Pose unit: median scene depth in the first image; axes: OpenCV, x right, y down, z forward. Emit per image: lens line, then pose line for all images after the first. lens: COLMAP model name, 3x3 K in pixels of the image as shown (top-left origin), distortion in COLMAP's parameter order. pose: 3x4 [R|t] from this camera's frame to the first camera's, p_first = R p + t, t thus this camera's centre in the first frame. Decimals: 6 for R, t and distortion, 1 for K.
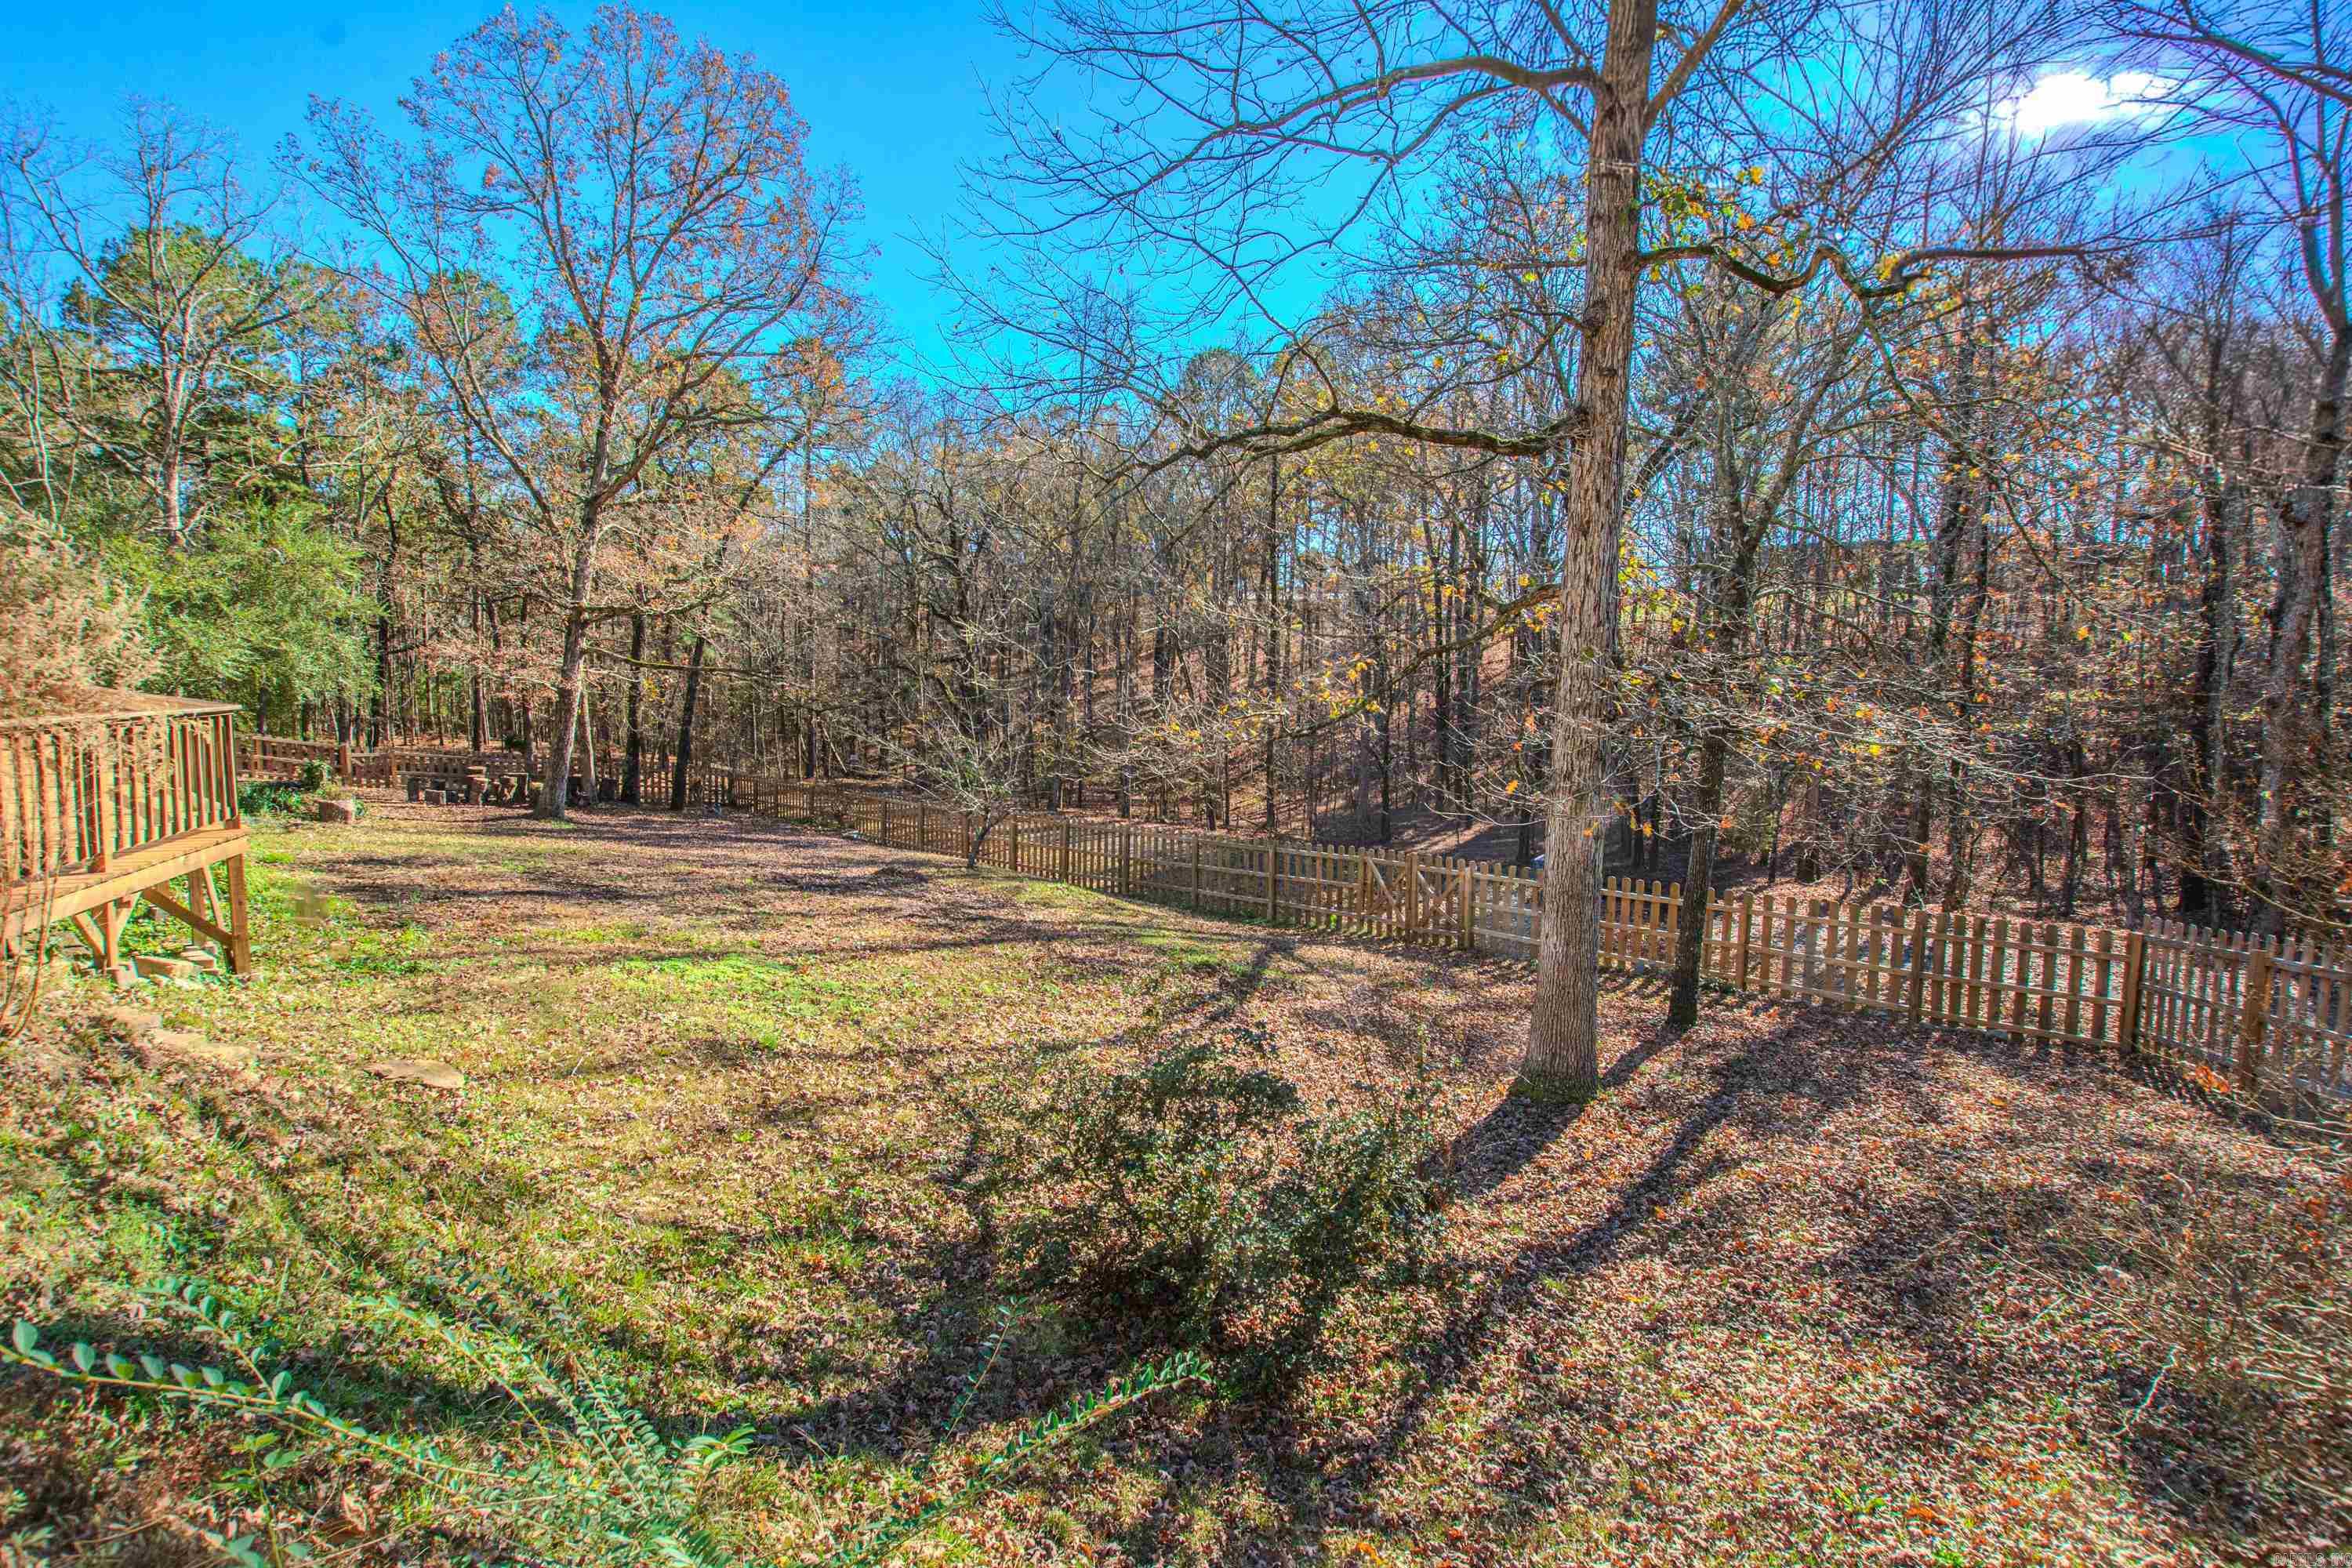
lens RADIAL K [[1031.8, 0, 1188.5], [0, 1031.8, 773.1], [0, 0, 1]] dist [-0.034226, 0.006656]
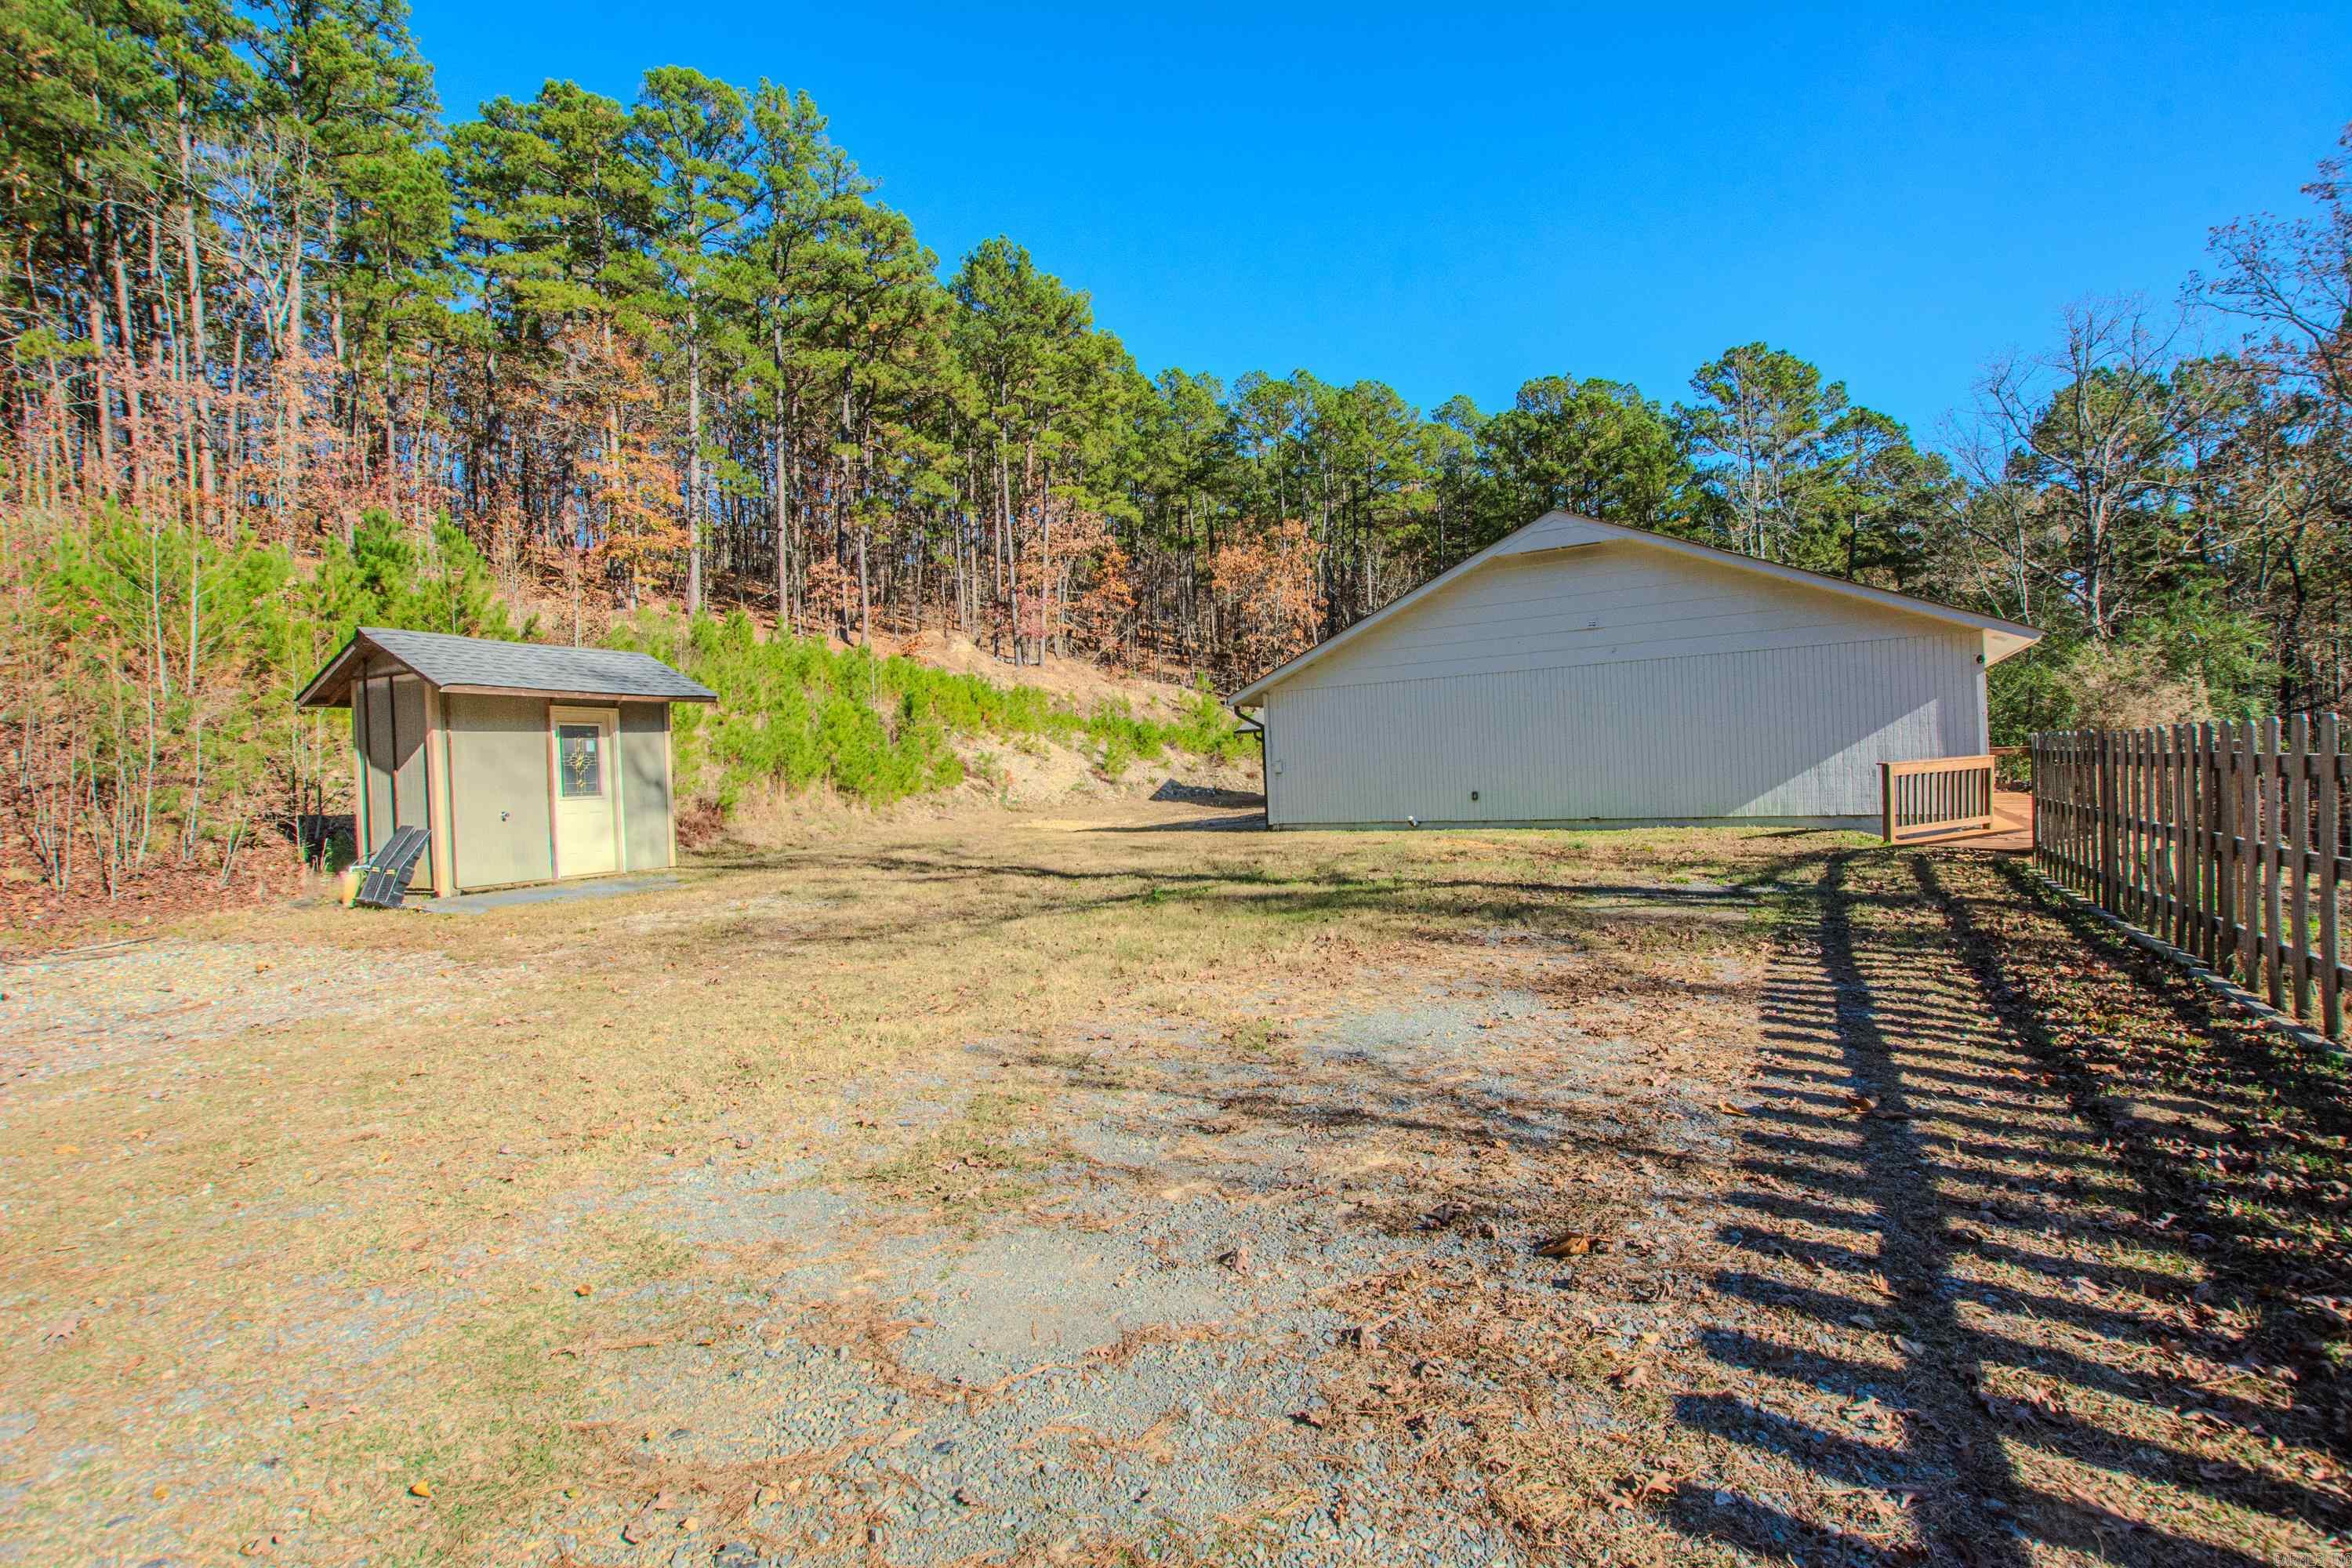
lens RADIAL K [[1031.8, 0, 1188.5], [0, 1031.8, 773.1], [0, 0, 1]] dist [-0.034226, 0.006656]
pose [[0.070240, -0.020339, -0.997323, 0.152726], [-0.049095, 0.998510, -0.023821, 0.024950], [0.996321, 0.050637, 0.069137, -0.200400]]
